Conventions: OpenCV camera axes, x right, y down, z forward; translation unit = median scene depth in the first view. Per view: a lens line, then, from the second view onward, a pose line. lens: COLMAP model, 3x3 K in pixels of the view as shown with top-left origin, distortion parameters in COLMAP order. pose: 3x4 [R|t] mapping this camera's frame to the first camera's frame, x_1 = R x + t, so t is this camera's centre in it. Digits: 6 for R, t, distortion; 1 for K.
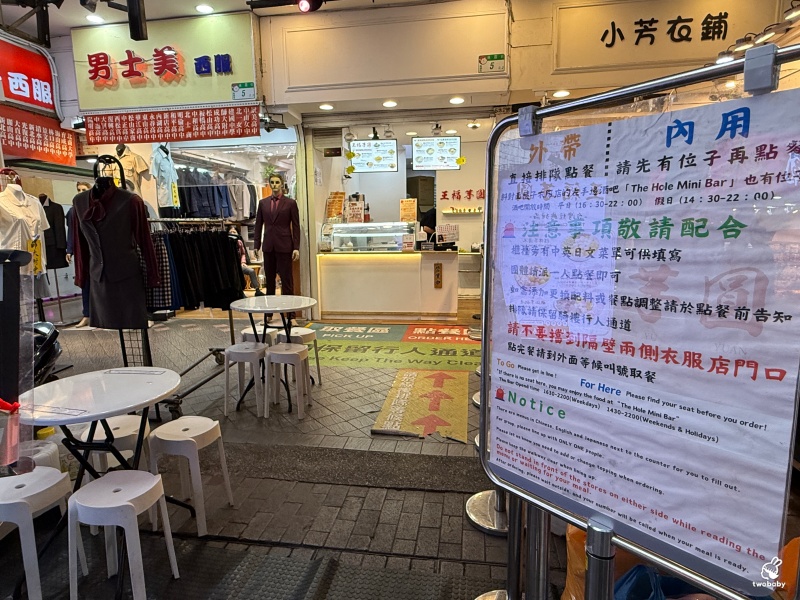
lens RADIAL K [[496.2, 0, 396.8], [0, 496.2, 308.2], [0, 0, 1]] dist [-0.005003, -0.000440]
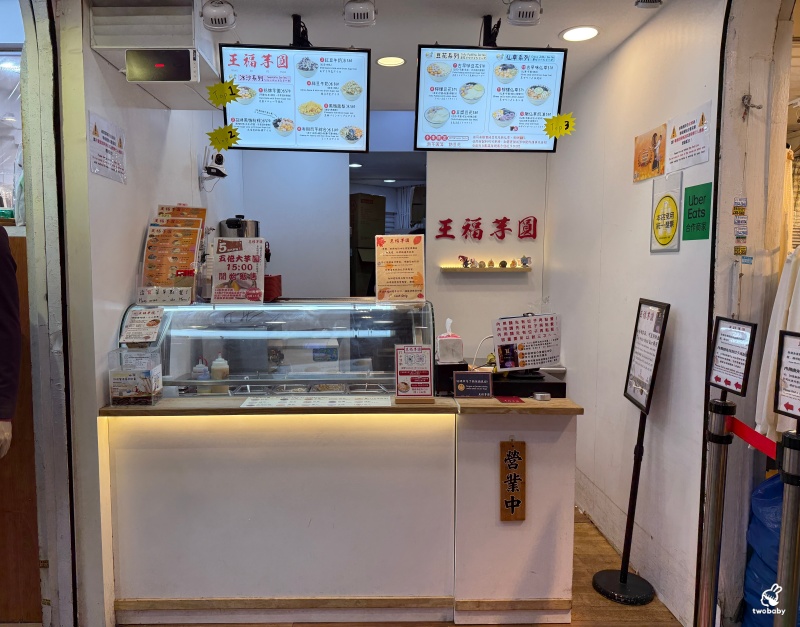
lens RADIAL K [[576.9, 0, 373.9], [0, 576.9, 322.2], [0, 0, 1]] dist [0.047857, 0.000778]
pose [[0.986903, 0.002674, 0.161294, -0.058180], [0.008815, 0.997475, -0.070475, -0.135314], [-0.161075, 0.070974, 0.984387, 0.632629]]
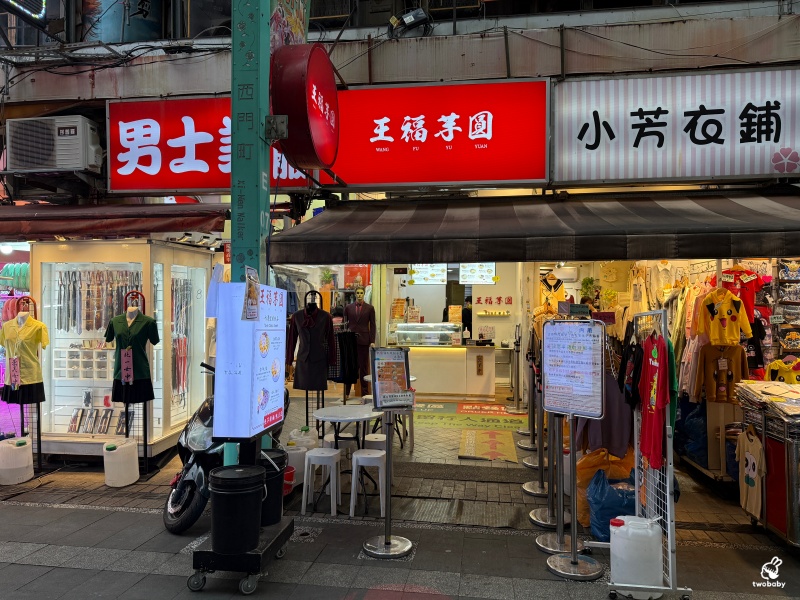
lens RADIAL K [[571.4, 0, 395.3], [0, 571.4, 297.9], [0, 0, 1]] dist [-0.008057, -0.005531]
pose [[0.999769, 0.021467, 0.000733, -0.137644], [-0.020940, 0.981668, -0.189447, 0.047467], [-0.004786, 0.189388, 0.981891, -0.479257]]
